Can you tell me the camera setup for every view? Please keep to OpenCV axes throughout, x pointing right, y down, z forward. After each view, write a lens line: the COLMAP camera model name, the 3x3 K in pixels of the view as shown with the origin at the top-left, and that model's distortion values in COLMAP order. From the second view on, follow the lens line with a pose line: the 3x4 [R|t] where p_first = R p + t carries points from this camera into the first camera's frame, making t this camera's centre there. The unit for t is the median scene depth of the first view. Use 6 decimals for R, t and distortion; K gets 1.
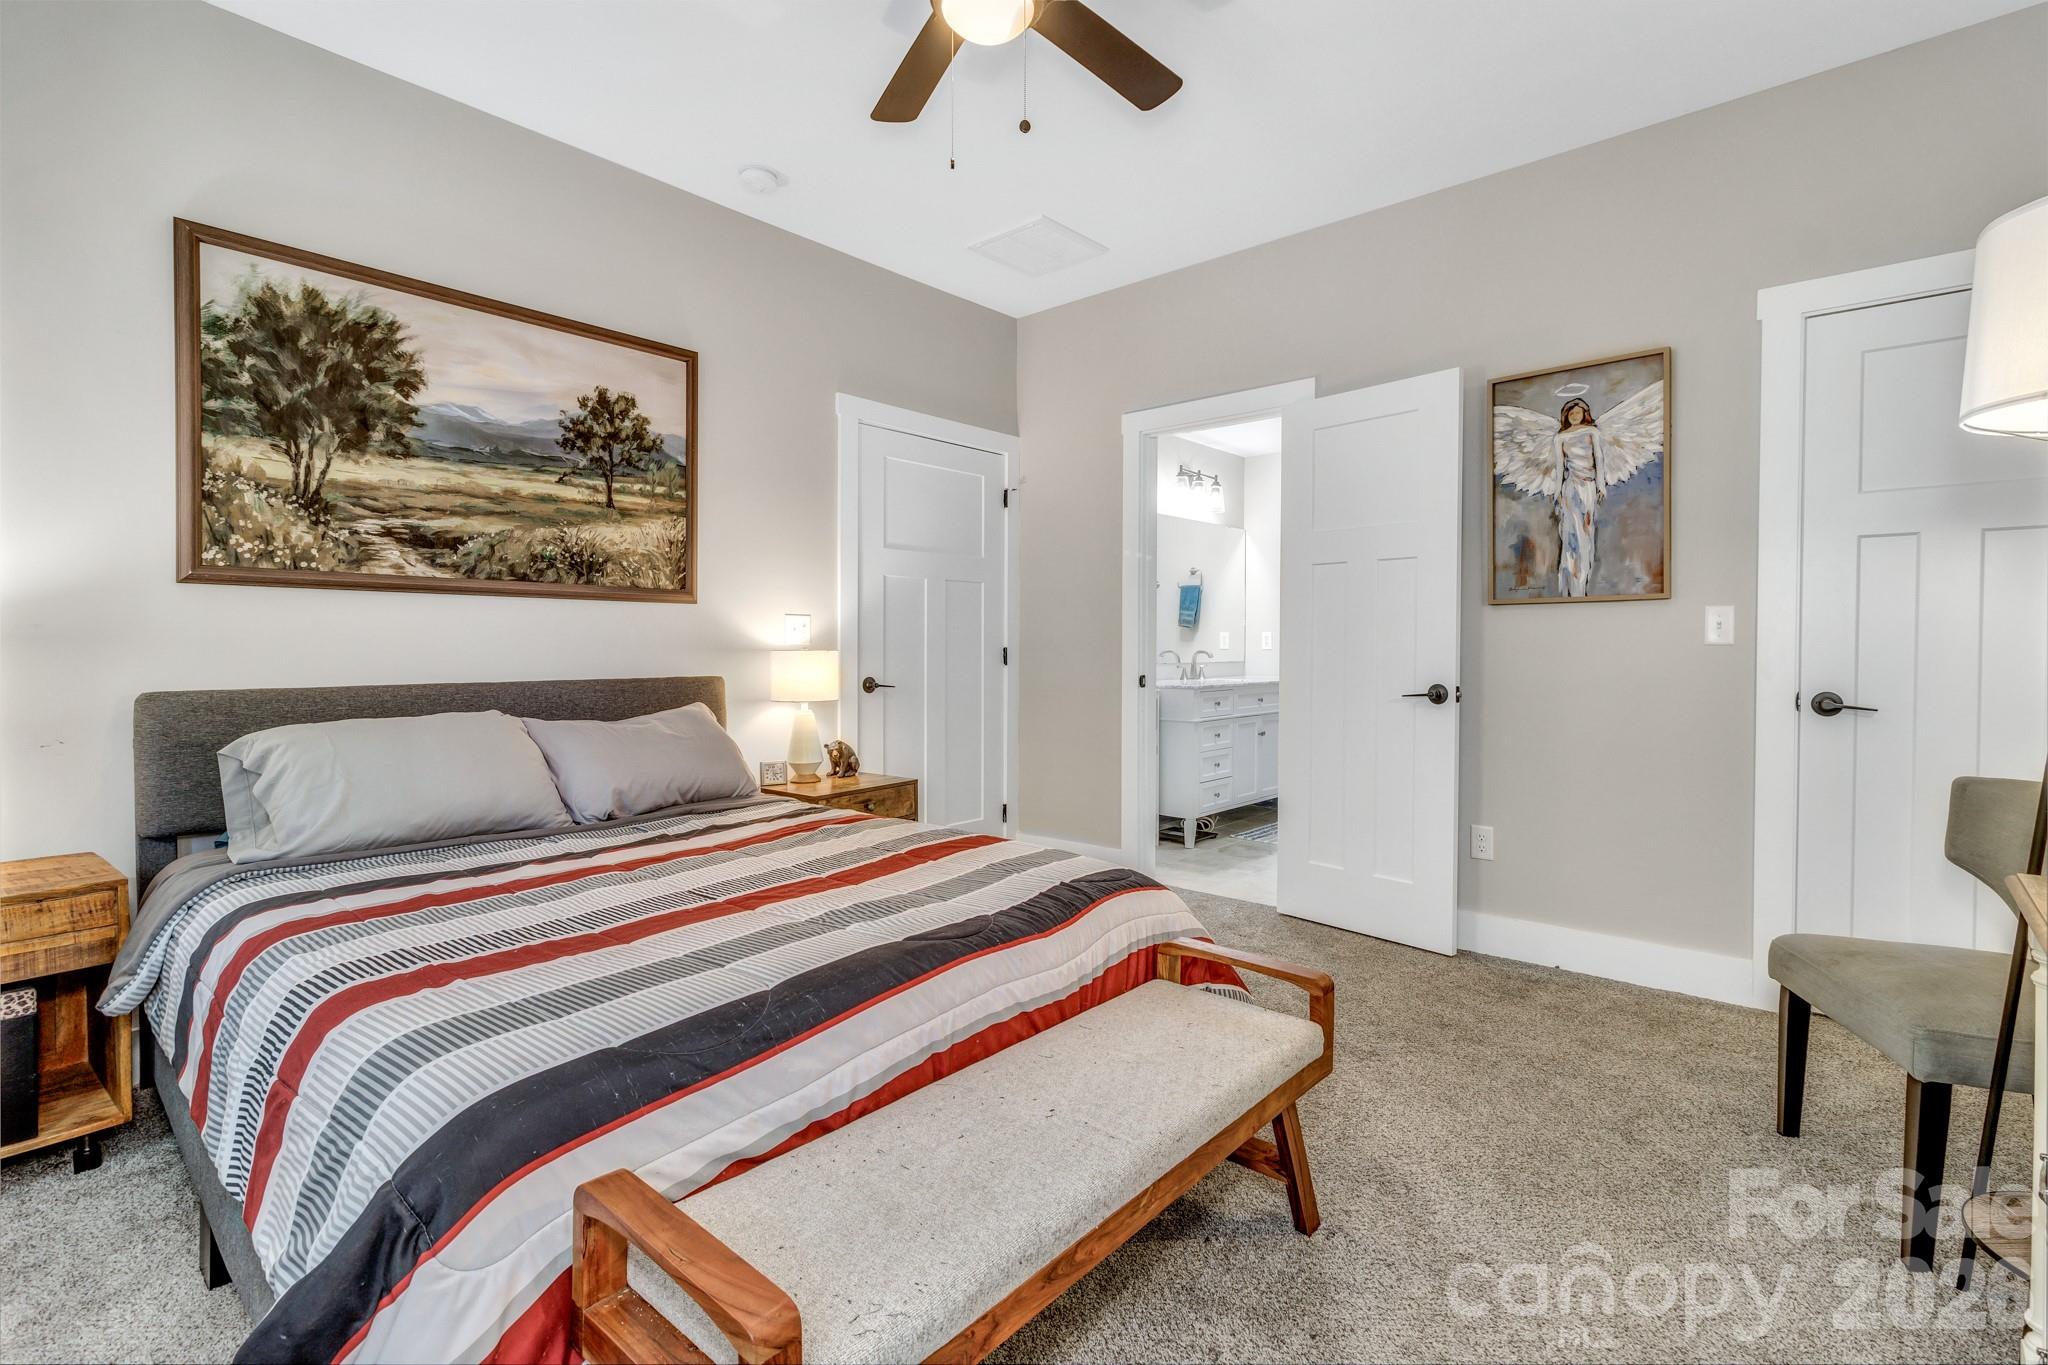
lens RADIAL K [[940.1, 0, 1027.6], [0, 940.1, 659.2], [0, 0, 1]] dist [0.001749, -0.001803]
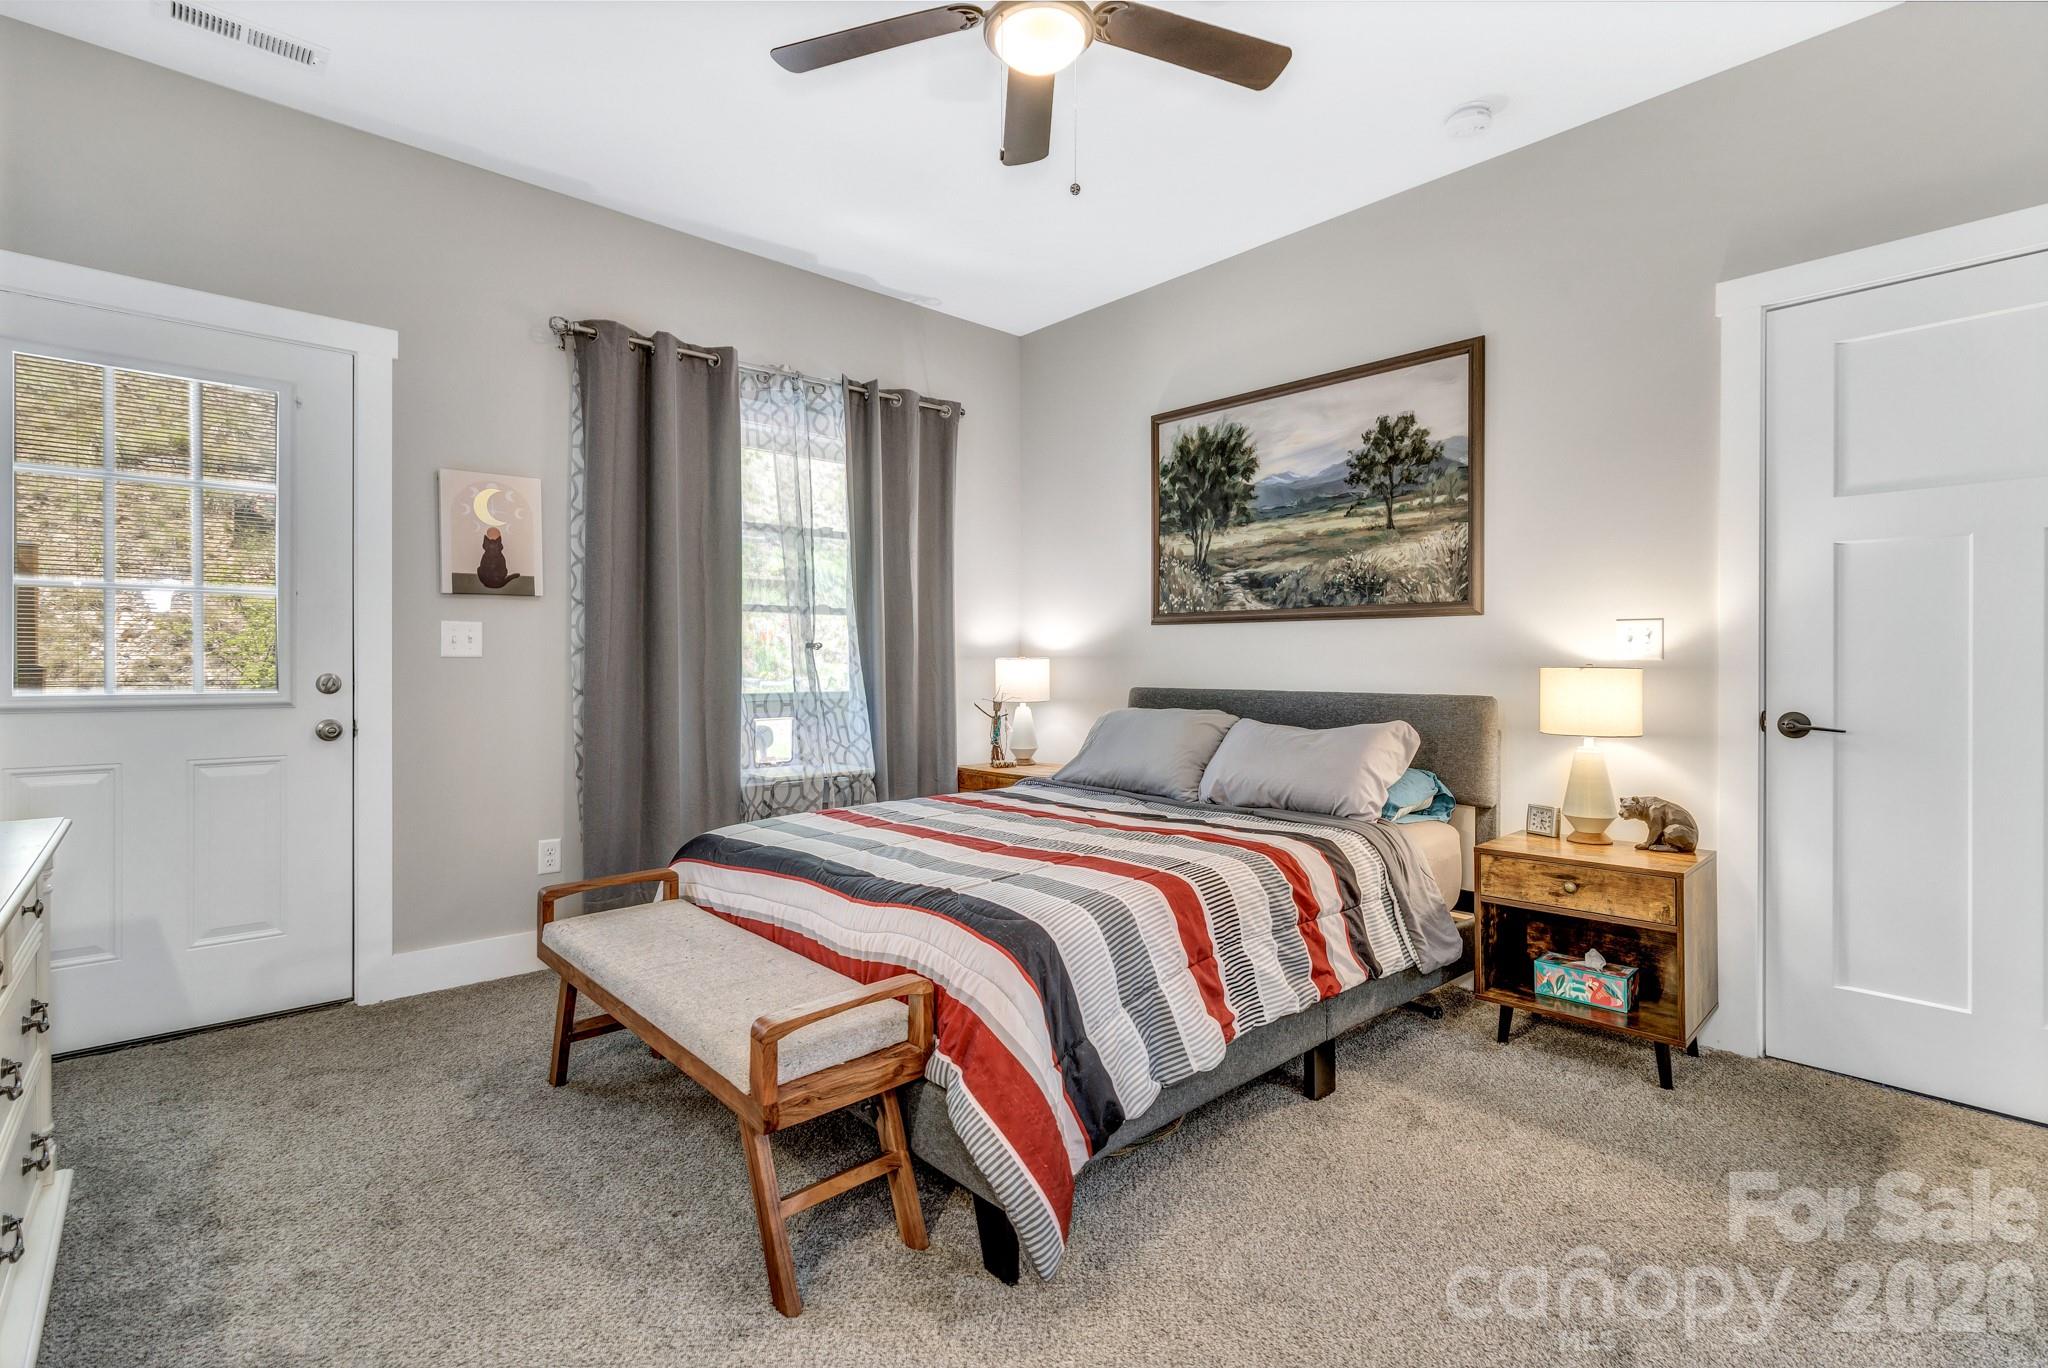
lens RADIAL K [[940.1, 0, 1027.6], [0, 940.1, 660.7], [0, 0, 1]] dist [0.001749, -0.001803]
pose [[-0.106379, -0.003318, -0.994320, 0.670404], [-0.017526, 0.999845, -0.001462, -0.007270], [0.994171, 0.017271, -0.106421, 0.759781]]
